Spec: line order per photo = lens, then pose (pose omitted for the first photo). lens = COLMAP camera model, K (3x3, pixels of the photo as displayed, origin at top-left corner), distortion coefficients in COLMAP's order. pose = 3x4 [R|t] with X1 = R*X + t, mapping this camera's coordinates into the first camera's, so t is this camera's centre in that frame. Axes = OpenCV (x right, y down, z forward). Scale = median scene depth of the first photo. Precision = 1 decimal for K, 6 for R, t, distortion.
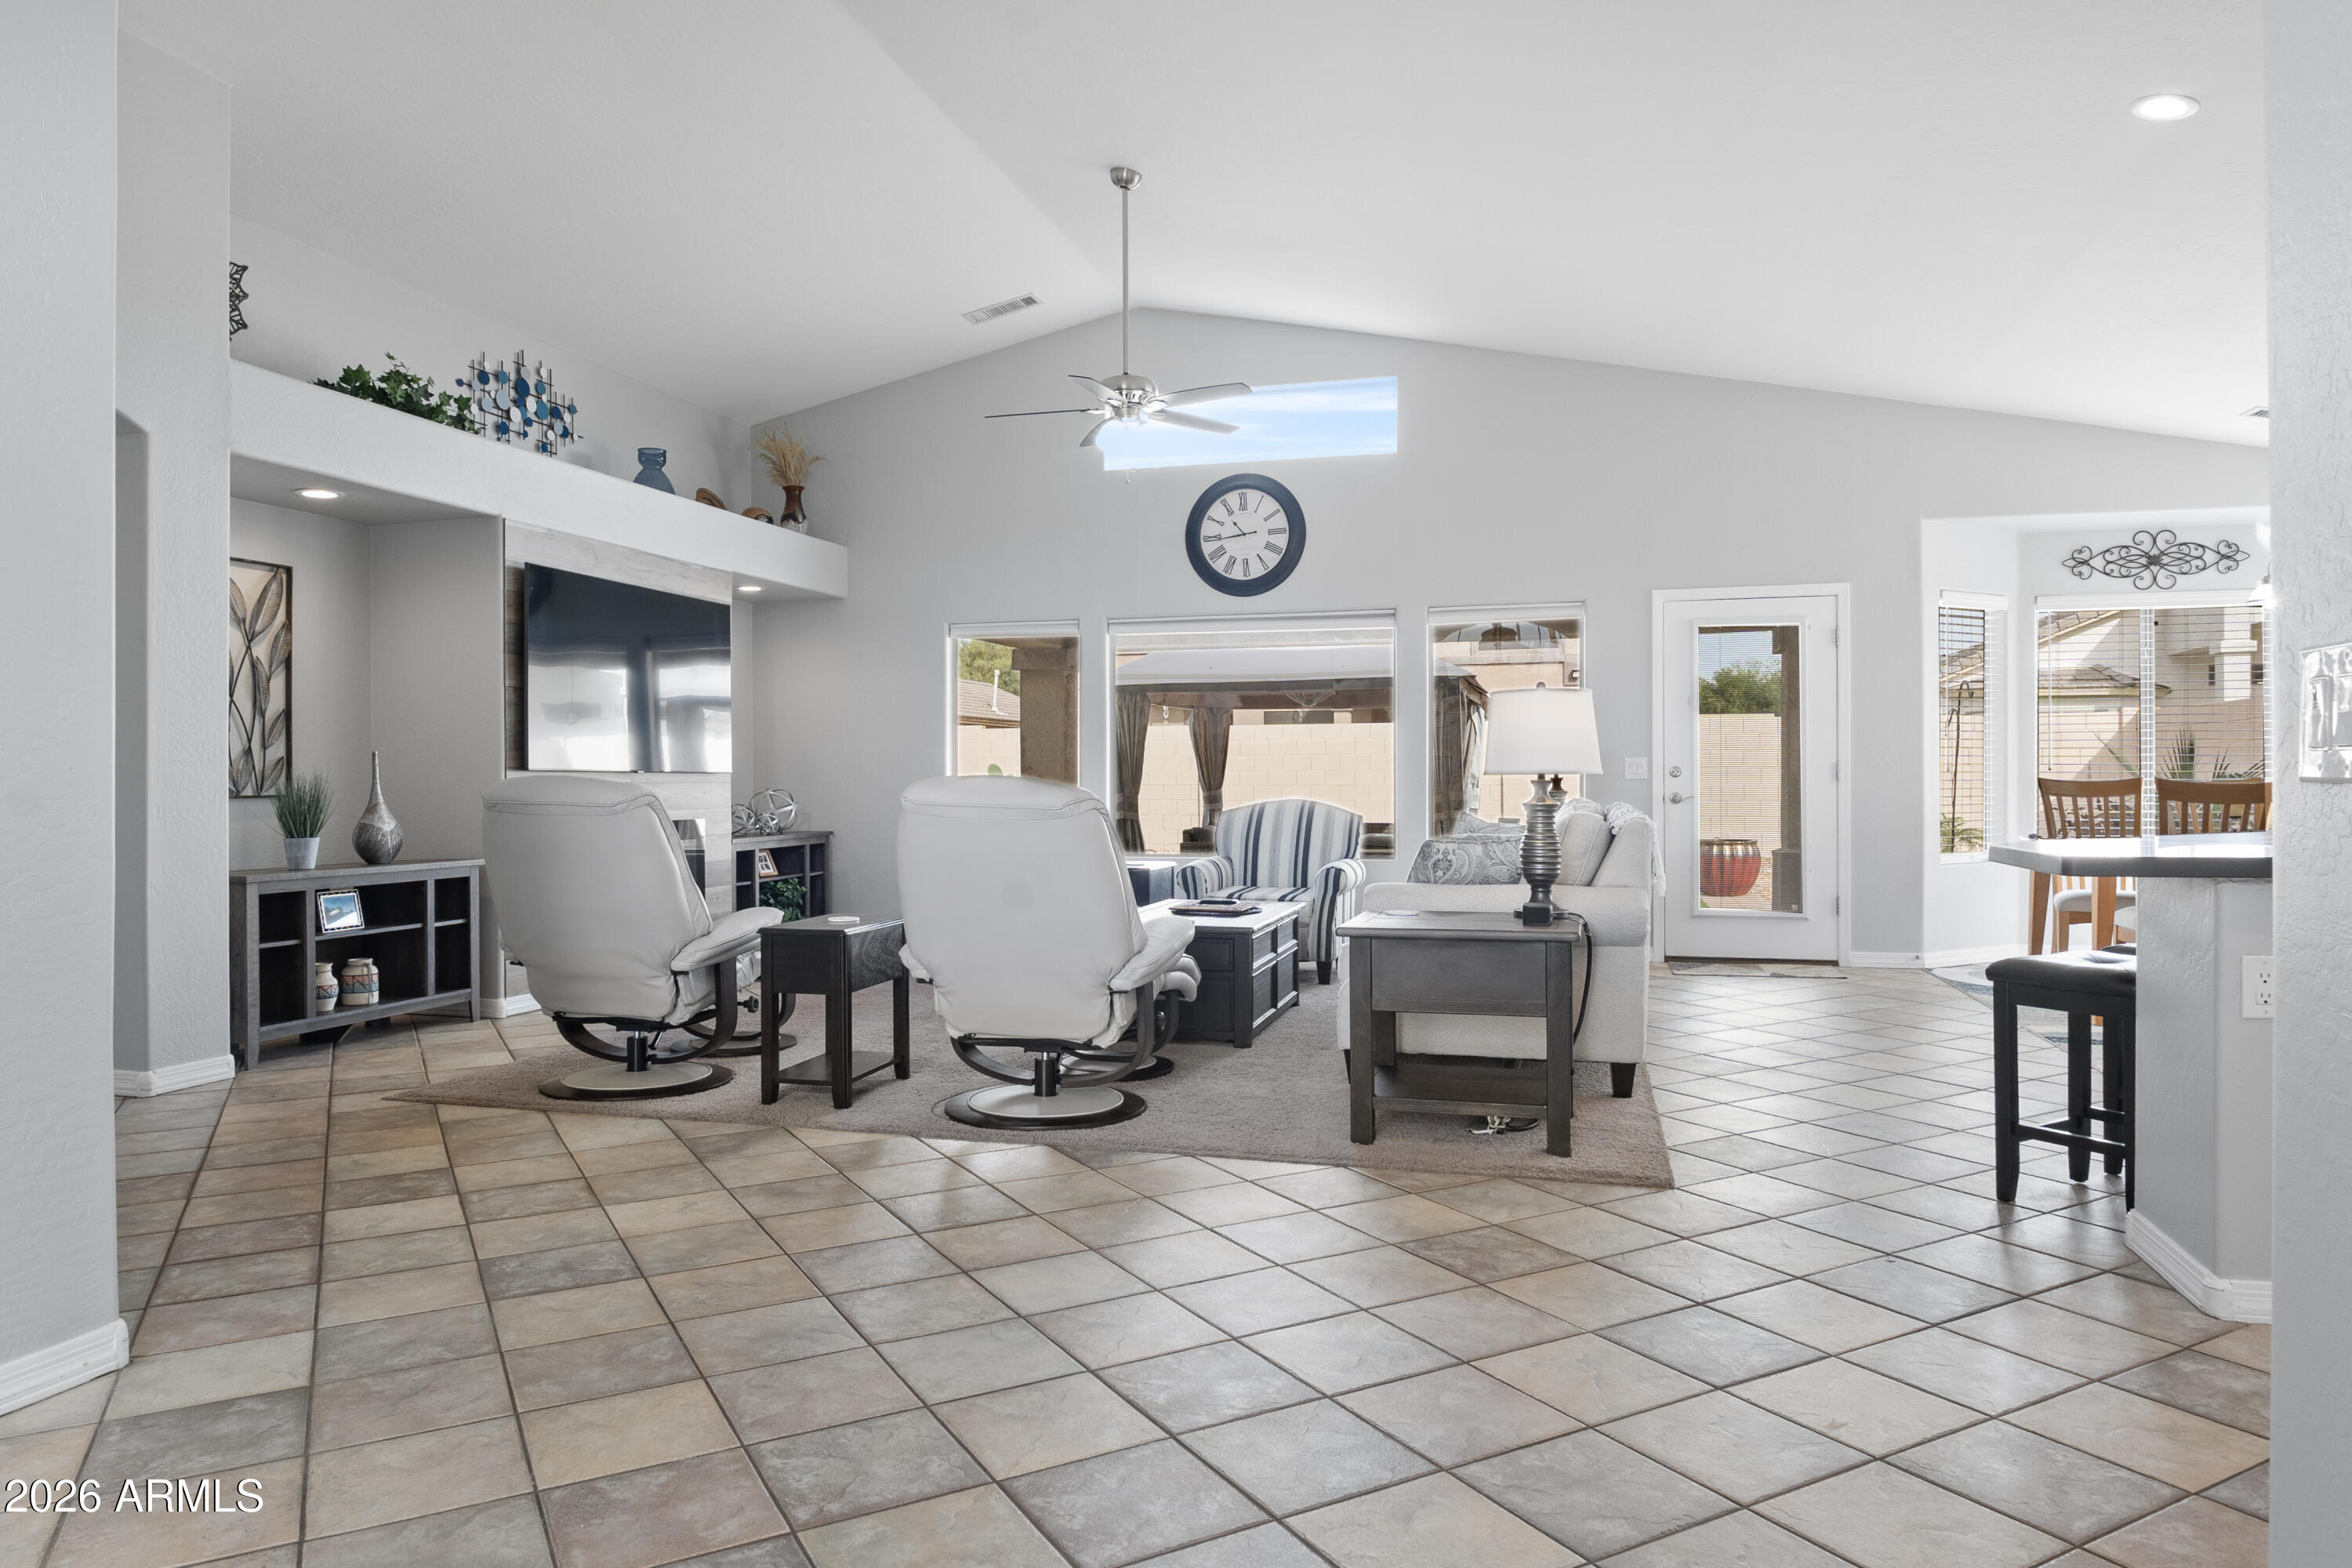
lens RADIAL K [[1499.7, 0, 1176.0], [0, 1499.7, 784.0], [0, 0, 1]] dist [-0.003448, -0.000528]
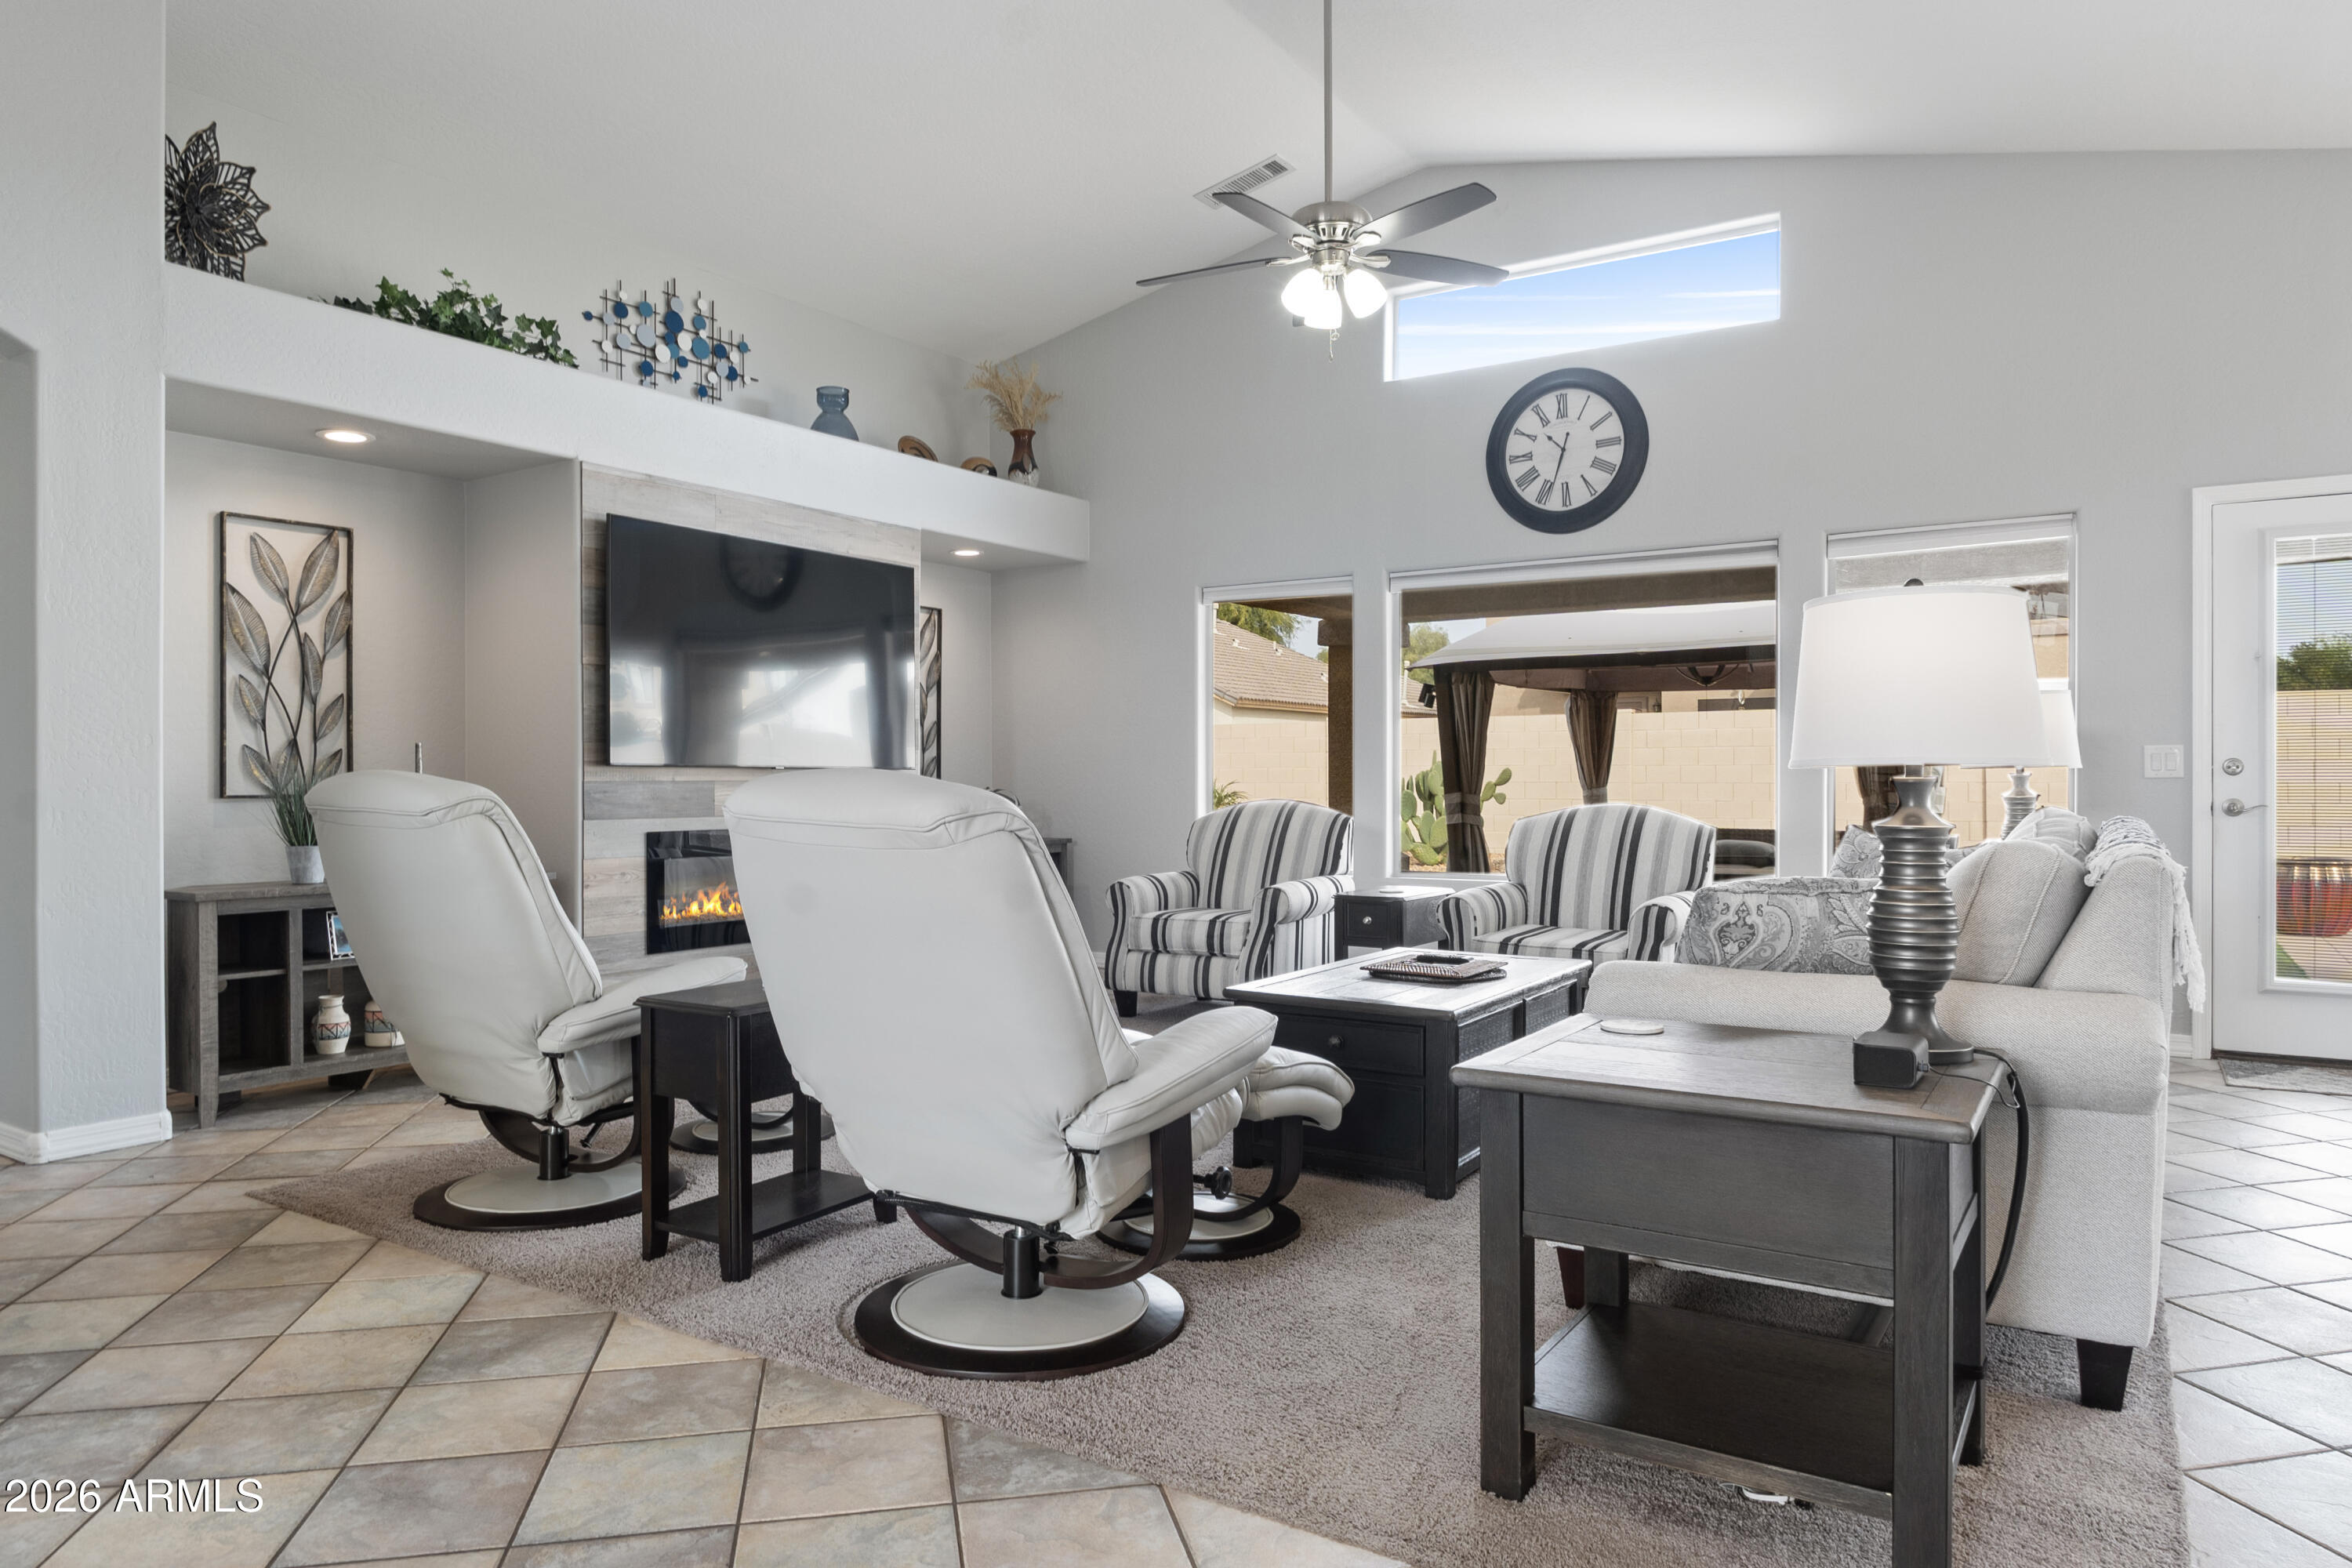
lens RADIAL K [[1469.7, 0, 1176.0], [0, 1469.7, 784.0], [0, 0, 1]] dist [-0.006508, -0.003917]
pose [[0.953515, 0.003089, -0.301330, 0.097840], [-0.002506, 0.999994, 0.002321, -0.001147], [0.301336, -0.001458, 0.953517, 0.288351]]
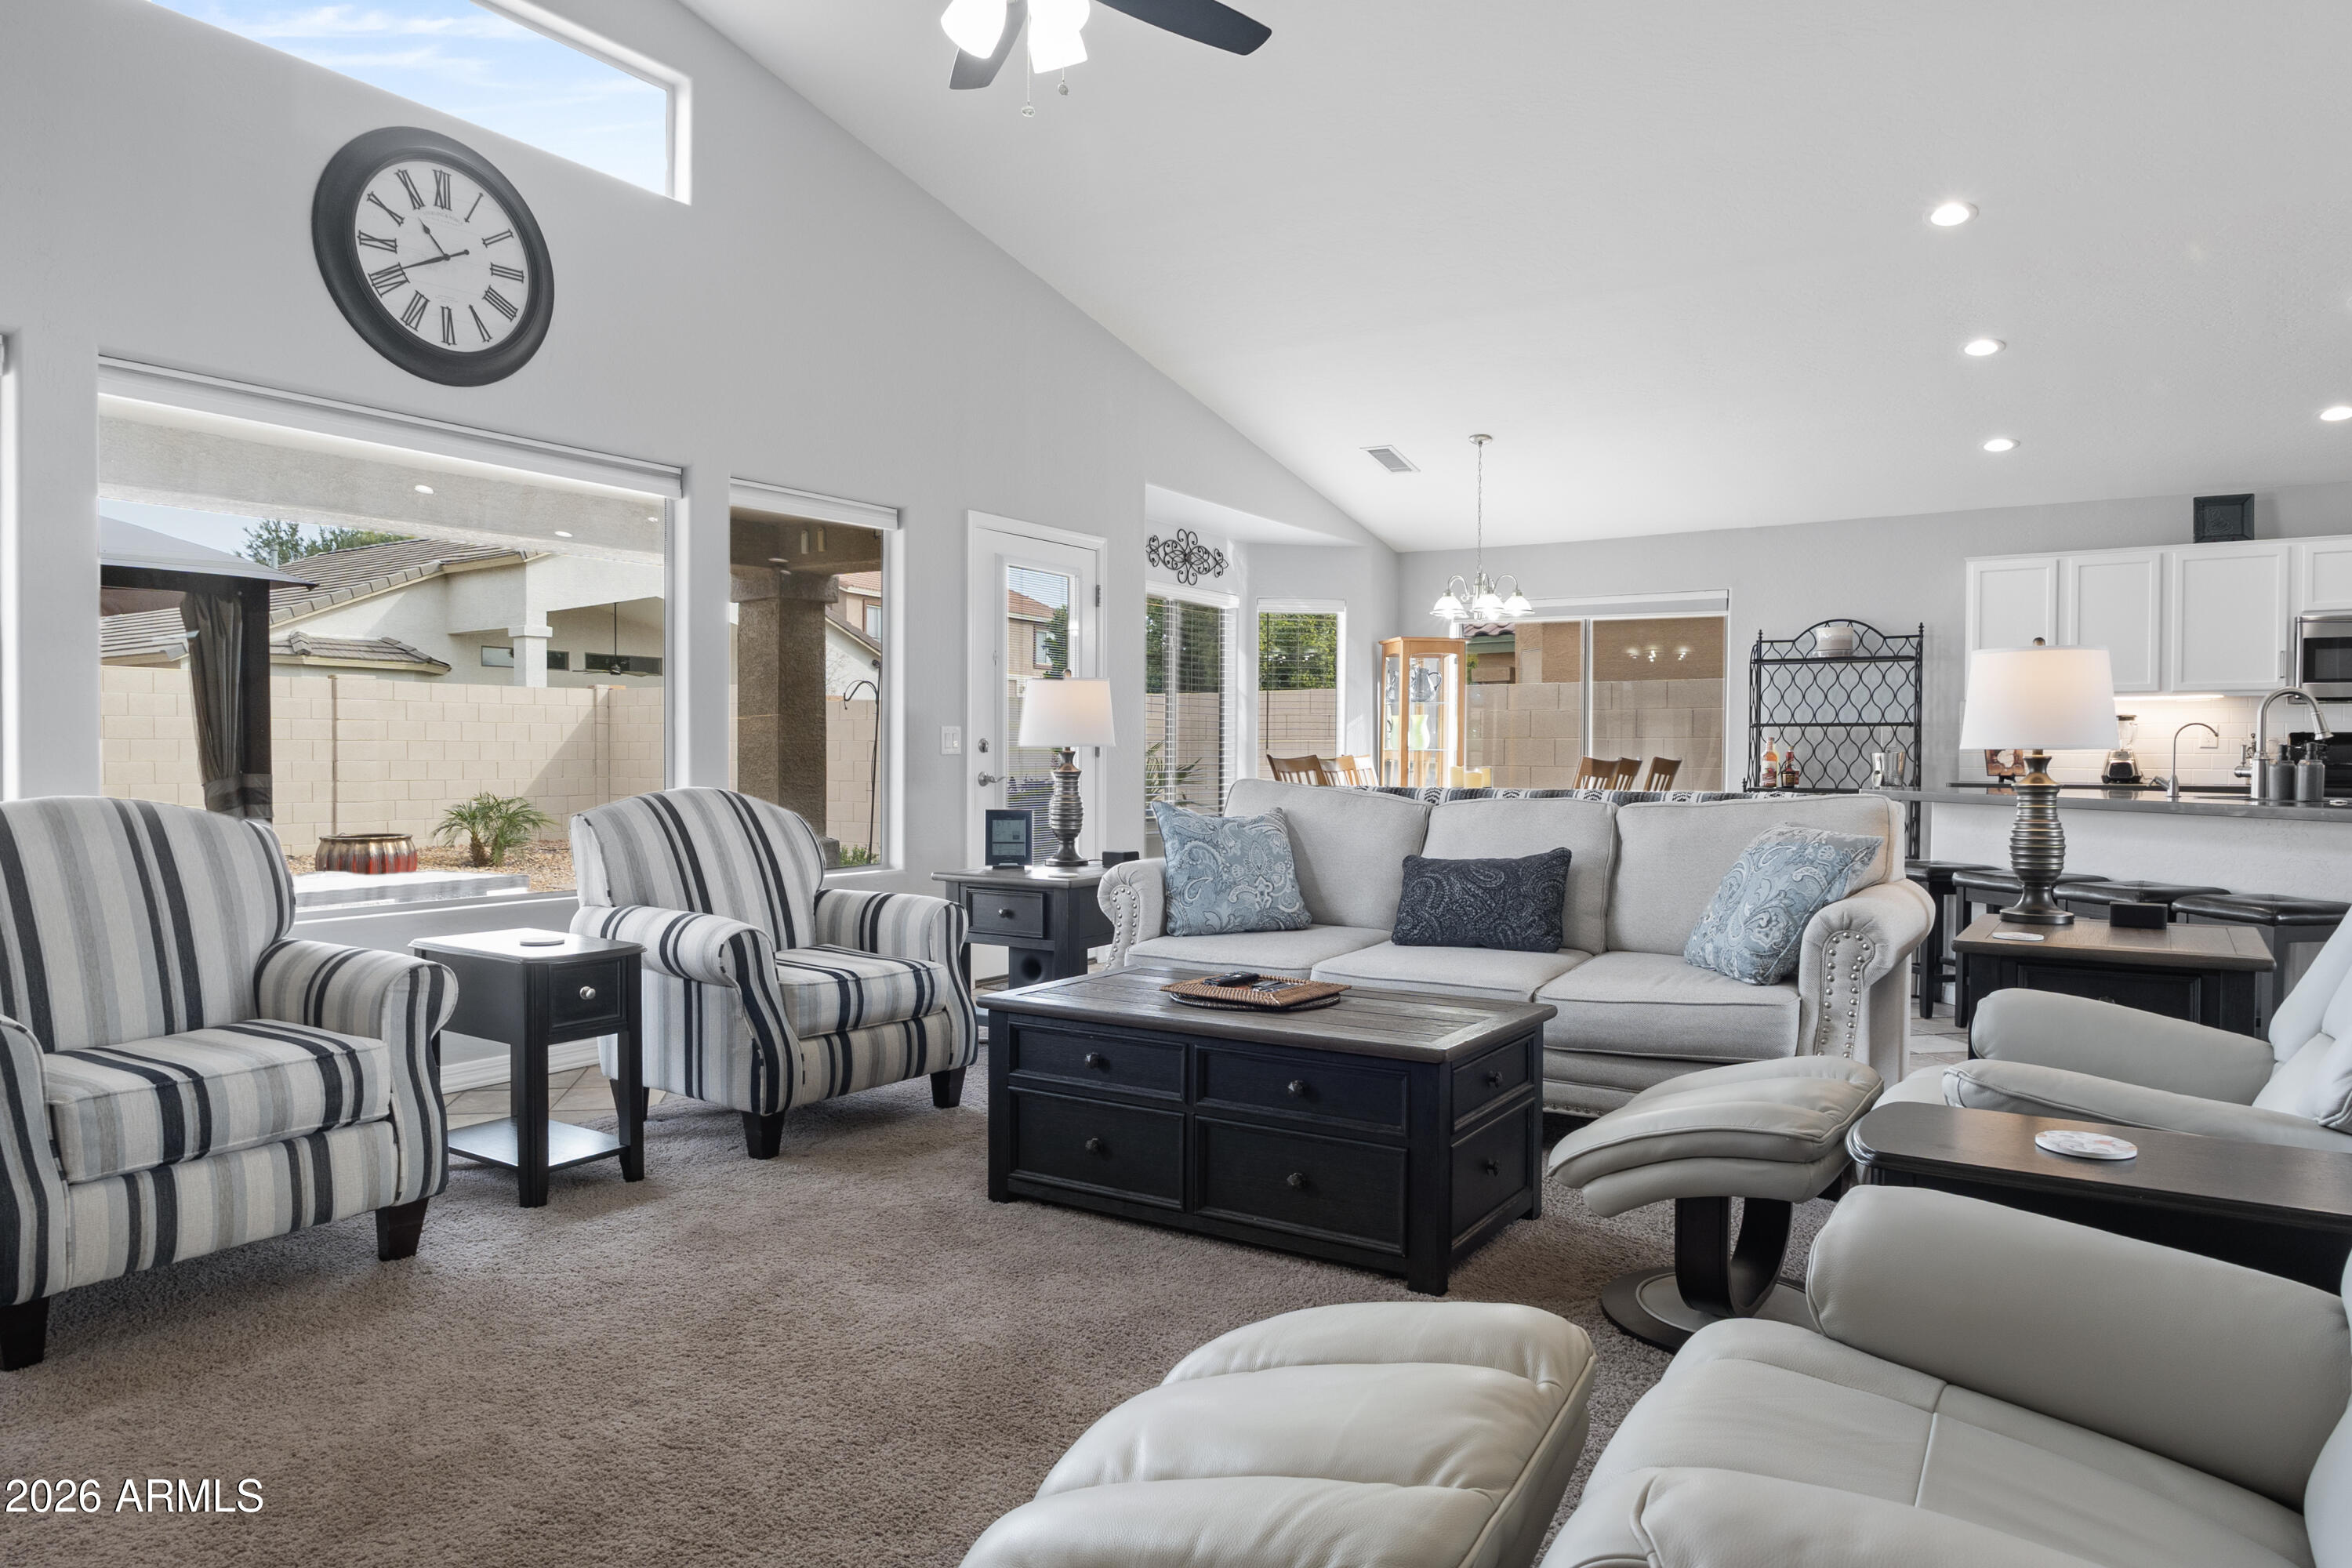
lens RADIAL K [[1469.7, 0, 1176.0], [0, 1469.7, 784.0], [0, 0, 1]] dist [-0.006508, -0.003917]
pose [[0.301671, -0.013909, 0.953311, -0.411366], [-0.000306, 0.999892, 0.014686, 0.000830], [-0.953412, -0.004722, 0.301634, 0.738497]]
